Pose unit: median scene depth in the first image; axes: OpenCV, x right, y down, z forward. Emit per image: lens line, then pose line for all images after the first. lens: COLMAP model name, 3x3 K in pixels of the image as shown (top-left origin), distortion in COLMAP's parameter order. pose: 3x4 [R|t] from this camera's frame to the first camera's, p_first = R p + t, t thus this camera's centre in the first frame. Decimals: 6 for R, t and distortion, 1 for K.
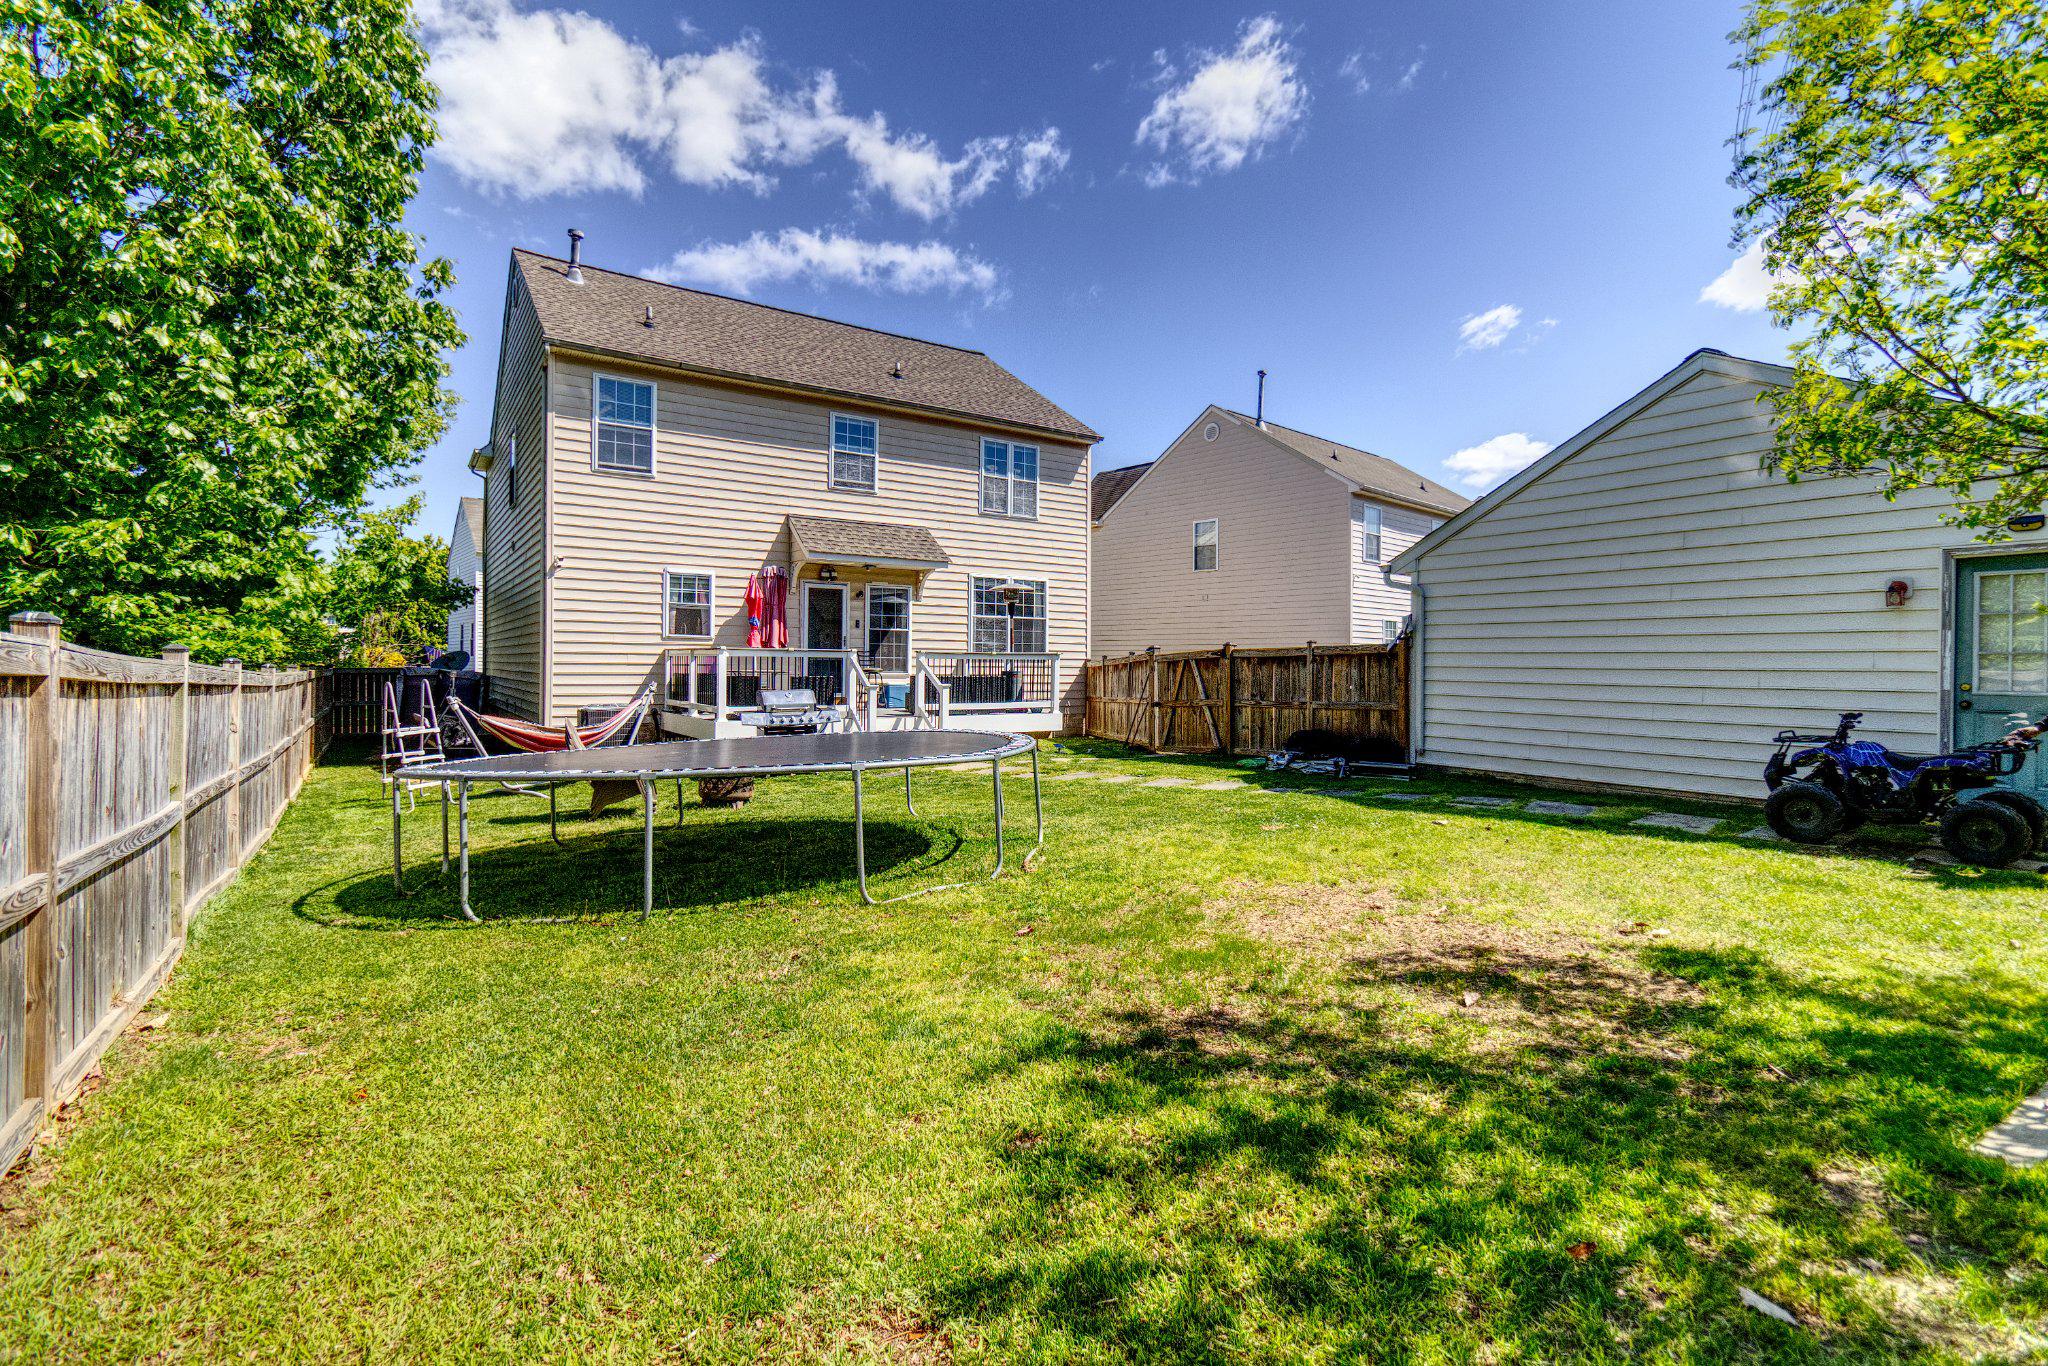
lens RADIAL K [[943.2, 0, 1024.3], [0, 943.2, 669.8], [0, 0, 1]] dist [0.001835, 0.000200]
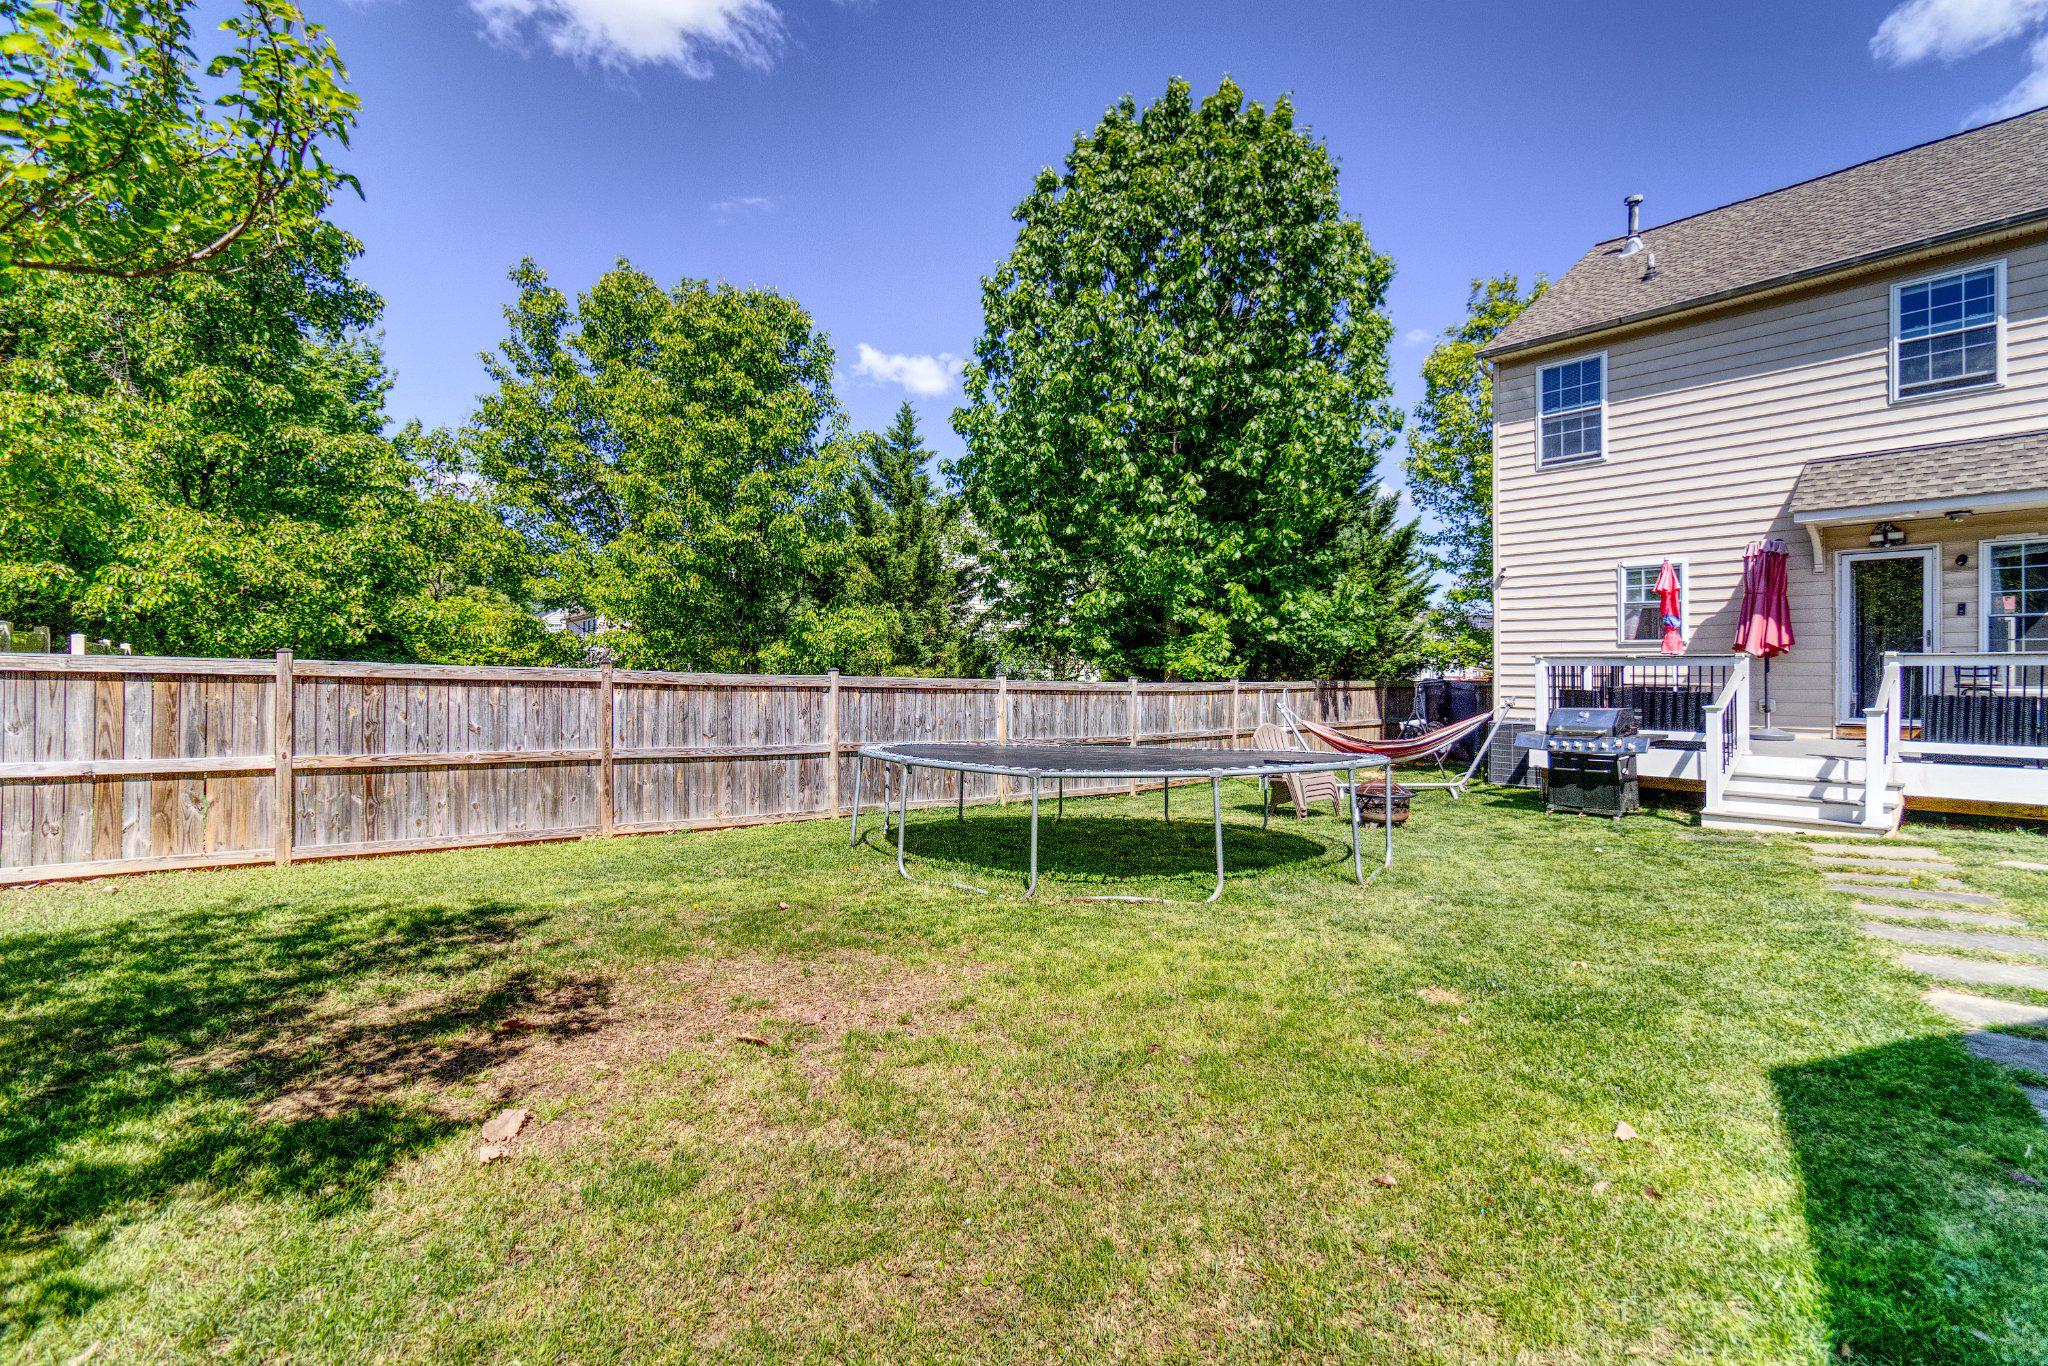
lens RADIAL K [[910.6, 0, 1024.9], [0, 910.6, 683.2], [0, 0, 1]] dist [0.000620, 0.000002]
pose [[0.137765, 0.009197, -0.990422, 0.368338], [-0.001574, 0.999958, 0.009067, -0.005349], [0.990464, 0.000310, 0.137774, 0.355925]]
